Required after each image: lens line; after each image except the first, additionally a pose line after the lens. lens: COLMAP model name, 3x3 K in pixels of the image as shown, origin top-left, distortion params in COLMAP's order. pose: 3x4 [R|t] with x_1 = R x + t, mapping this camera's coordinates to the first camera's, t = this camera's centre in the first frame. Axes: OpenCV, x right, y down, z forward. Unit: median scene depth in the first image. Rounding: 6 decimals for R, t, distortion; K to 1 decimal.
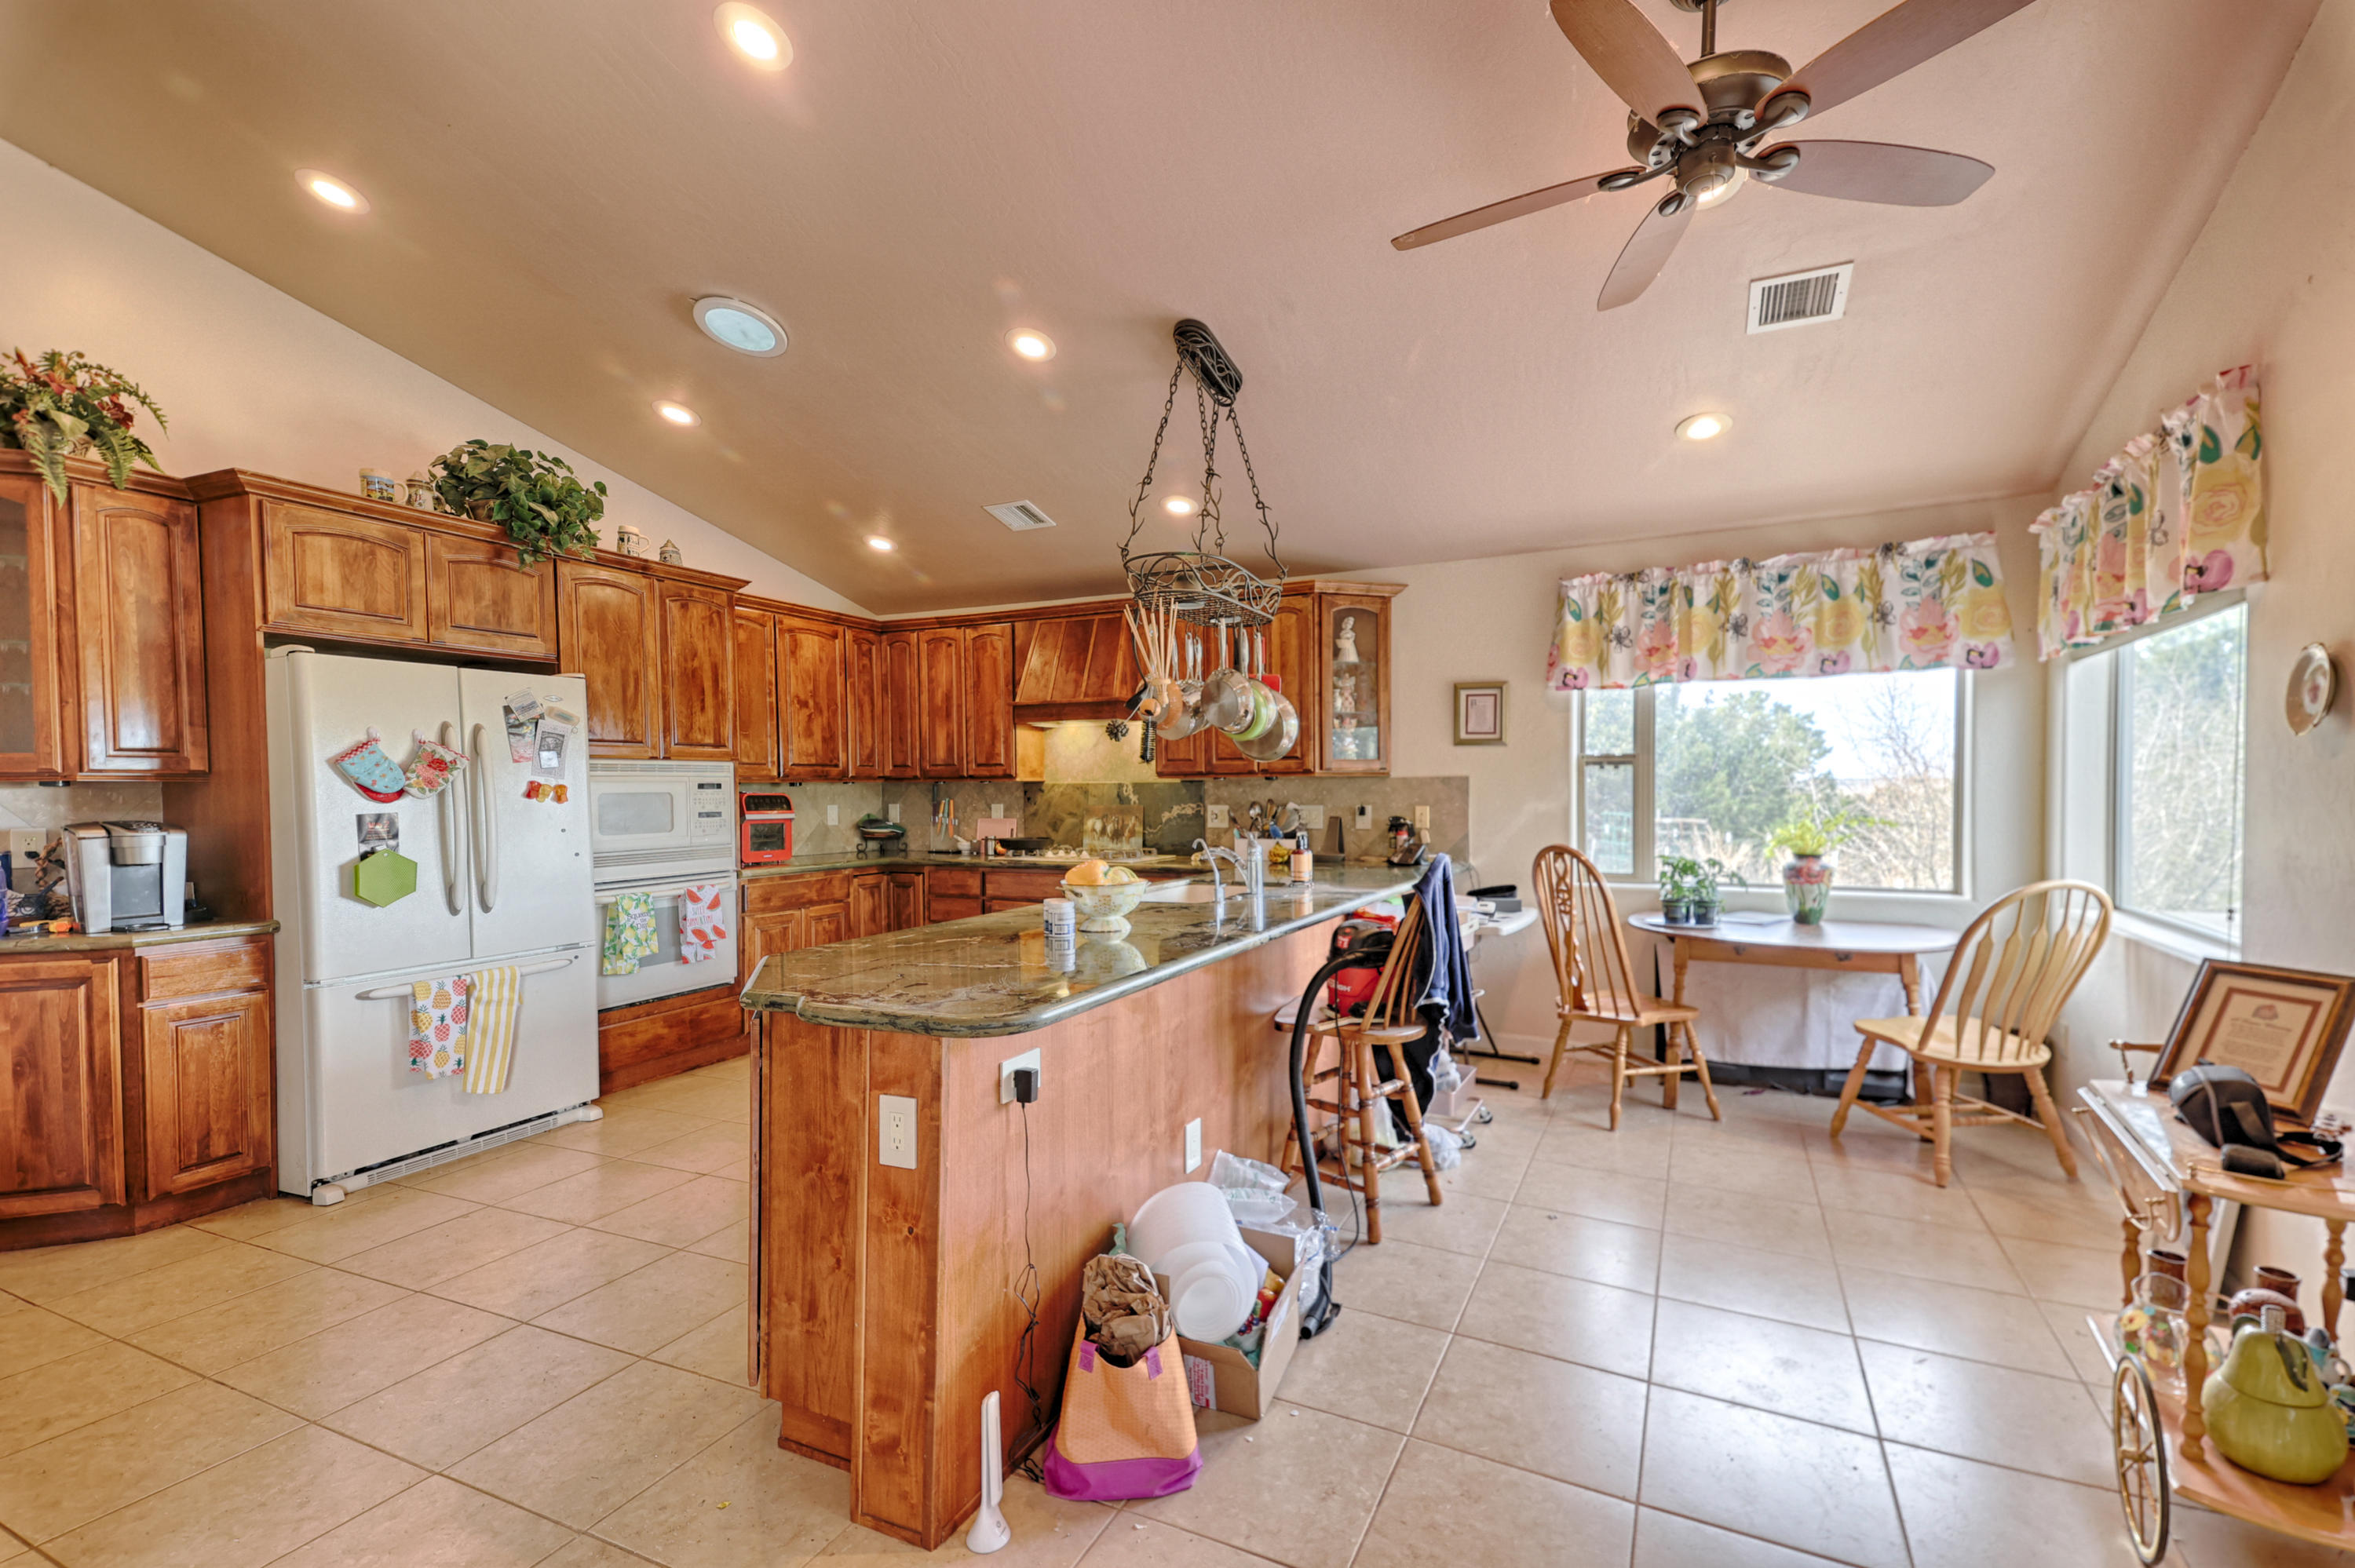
lens RADIAL K [[1034.4, 0, 1207.8], [0, 1034.4, 807.9], [0, 0, 1]] dist [0.120196, -0.048584]
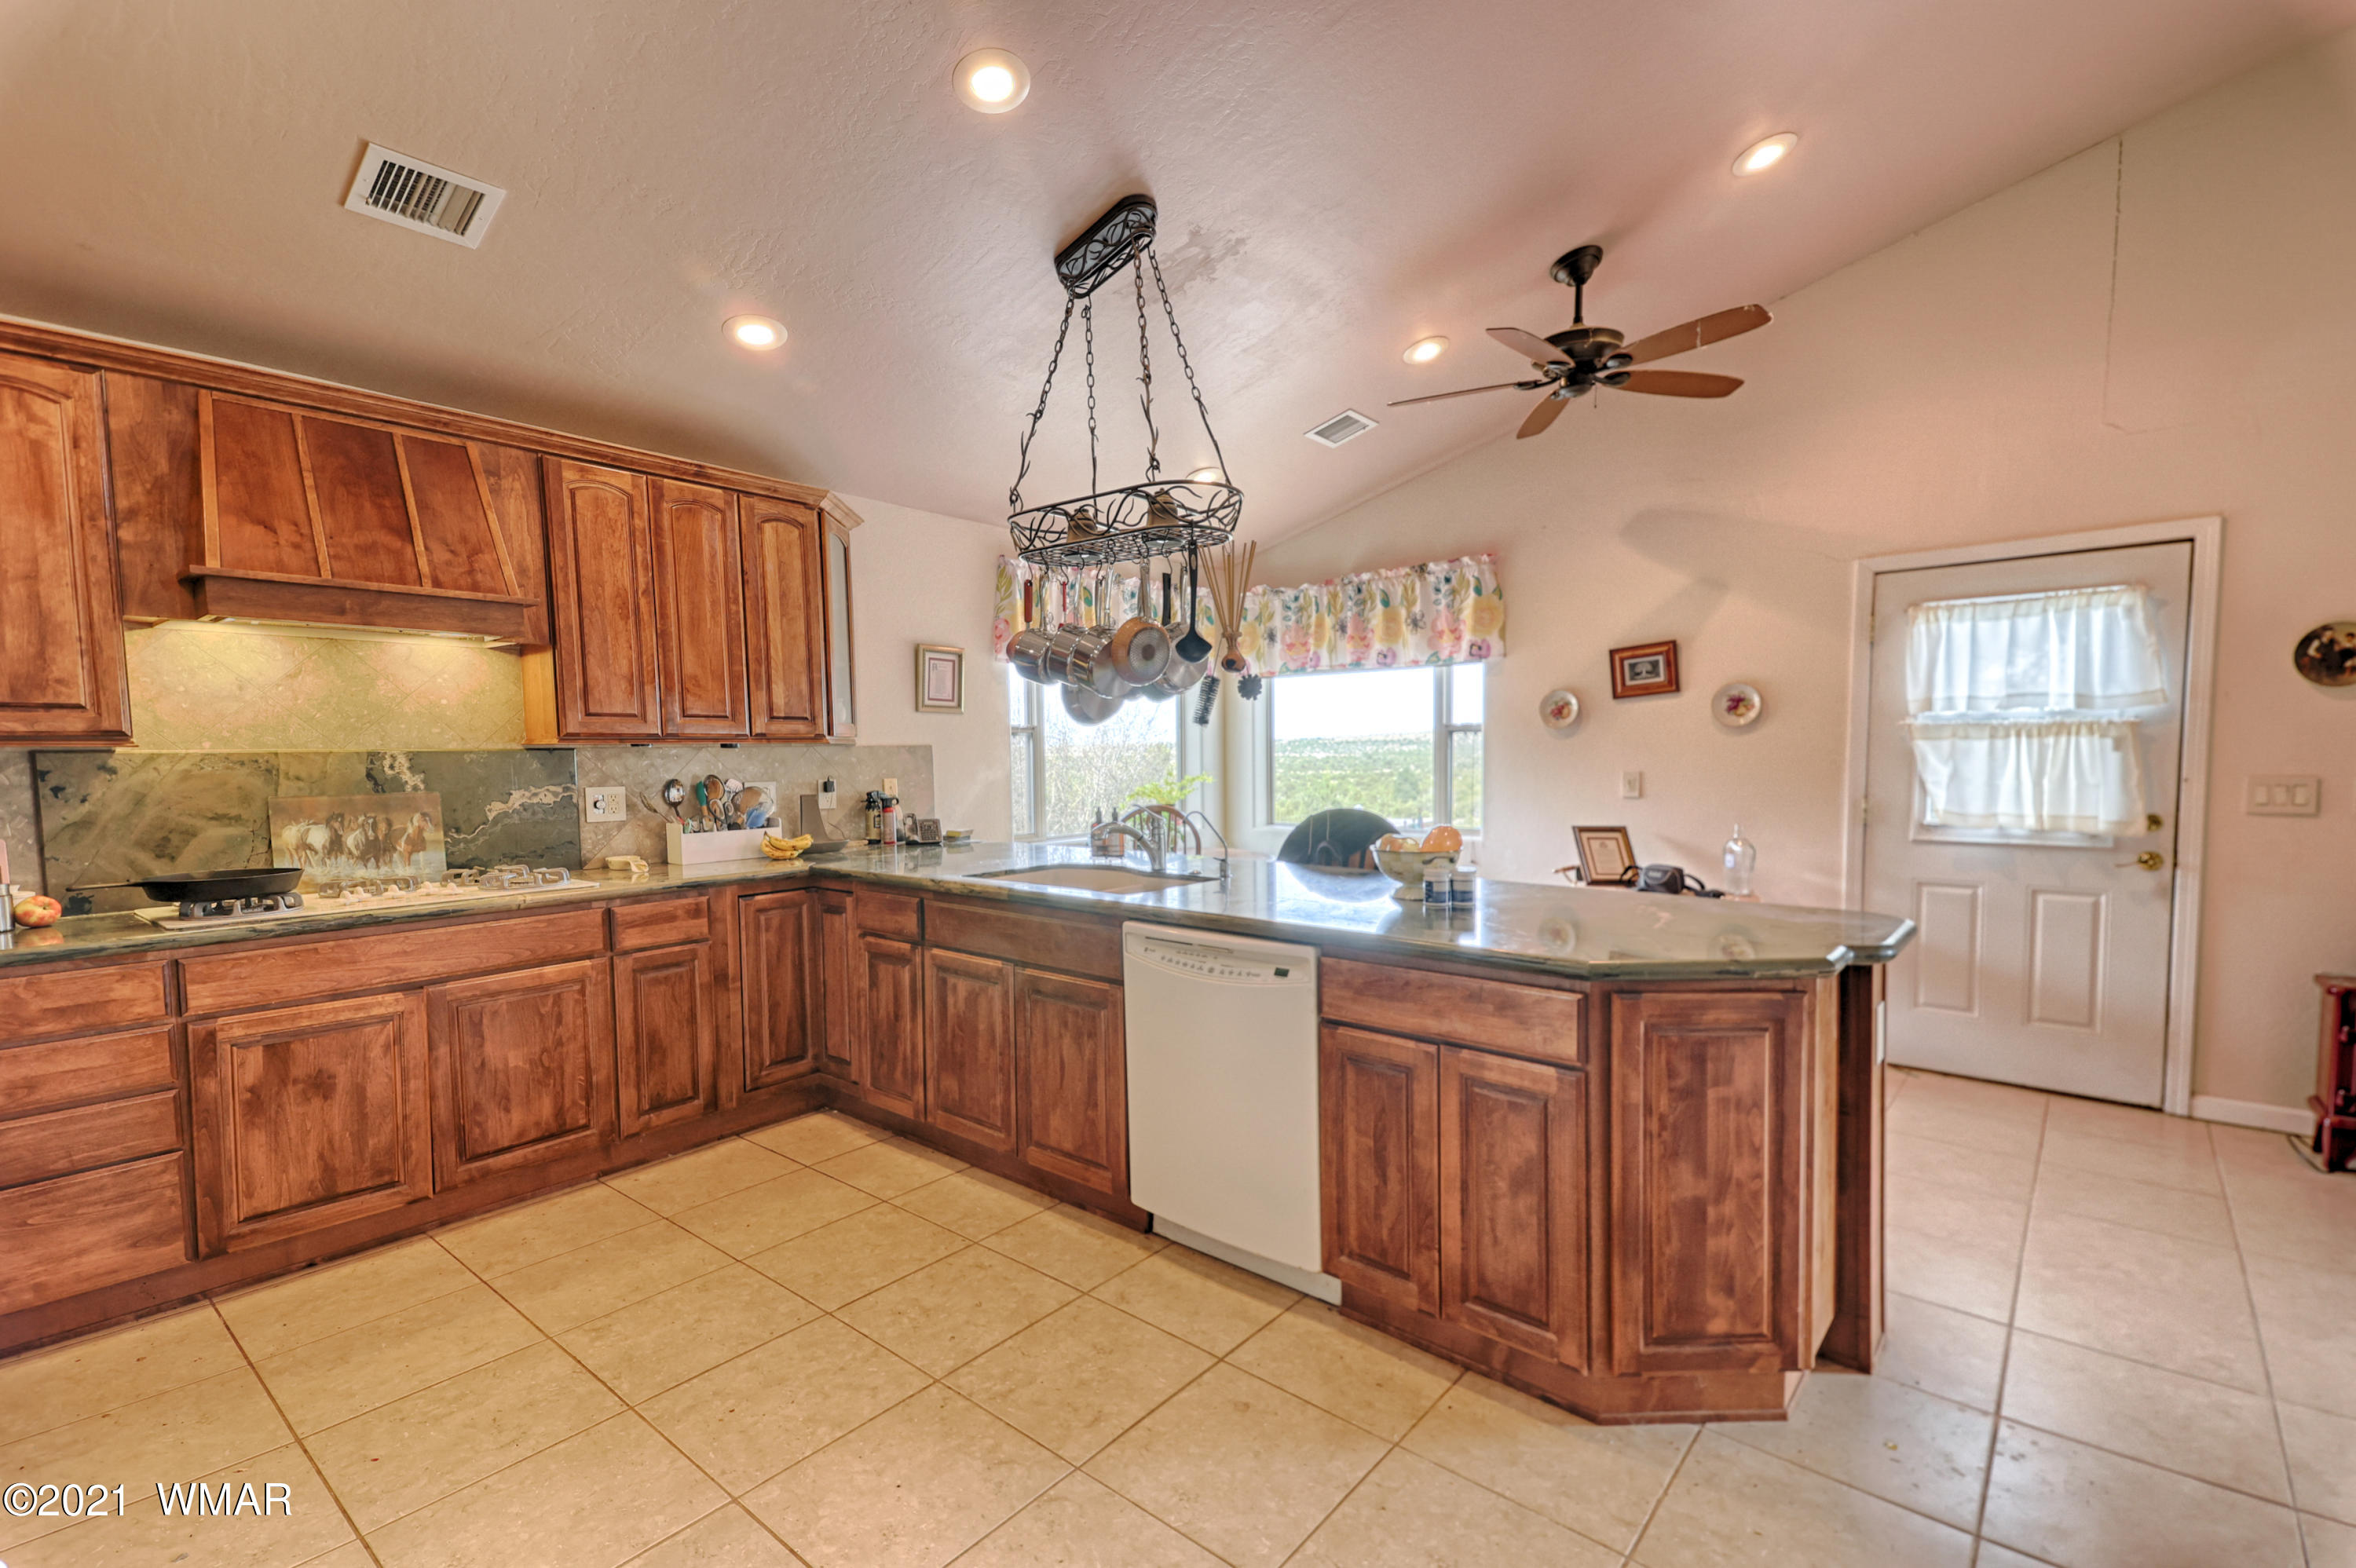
lens RADIAL K [[1034.8, 0, 1208.3], [0, 1034.8, 807.9], [0, 0, 1]] dist [0.120196, -0.048584]
pose [[0.238635, -0.050762, 0.969782, -0.609267], [0.032653, 0.998488, 0.044229, -0.007461], [-0.970560, 0.021112, 0.239932, 0.531117]]
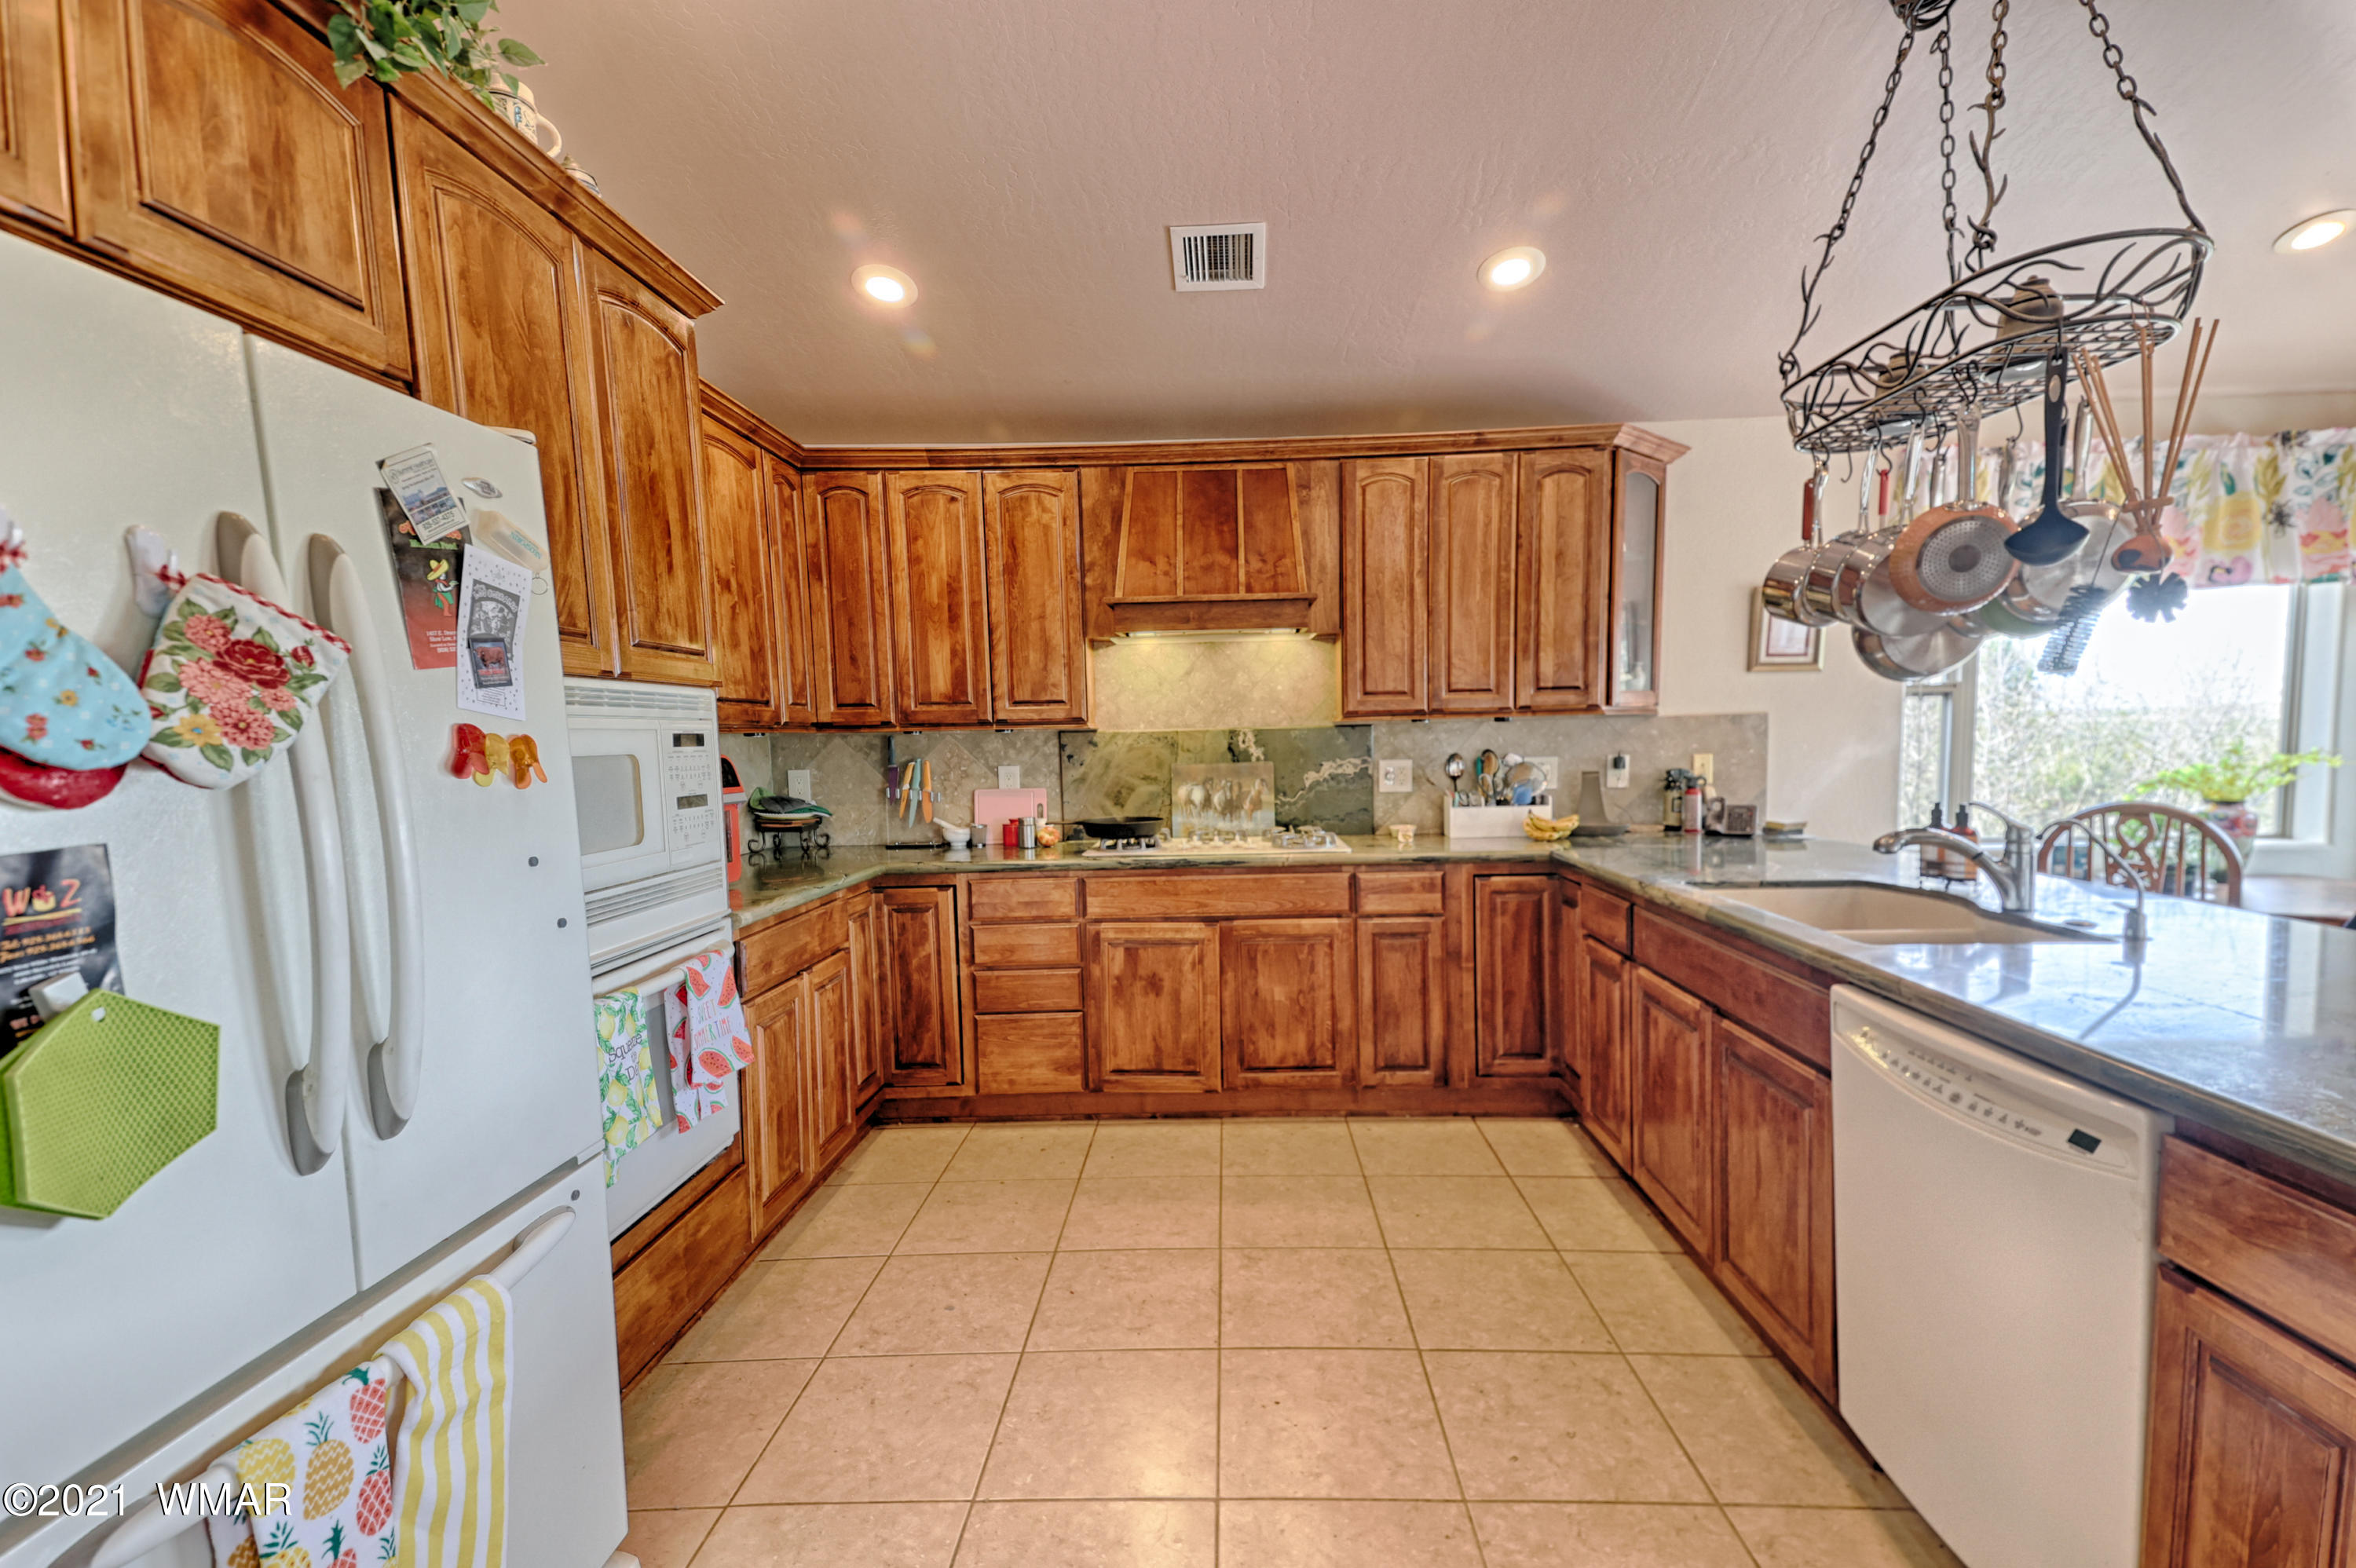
lens RADIAL K [[1034.8, 0, 1208.3], [0, 1034.8, 807.9], [0, 0, 1]] dist [0.120196, -0.048584]
pose [[0.908514, -0.040292, 0.415908, -0.441319], [0.022139, 0.998584, 0.048381, -0.007806], [-0.417268, -0.034748, 0.908119, 0.465073]]
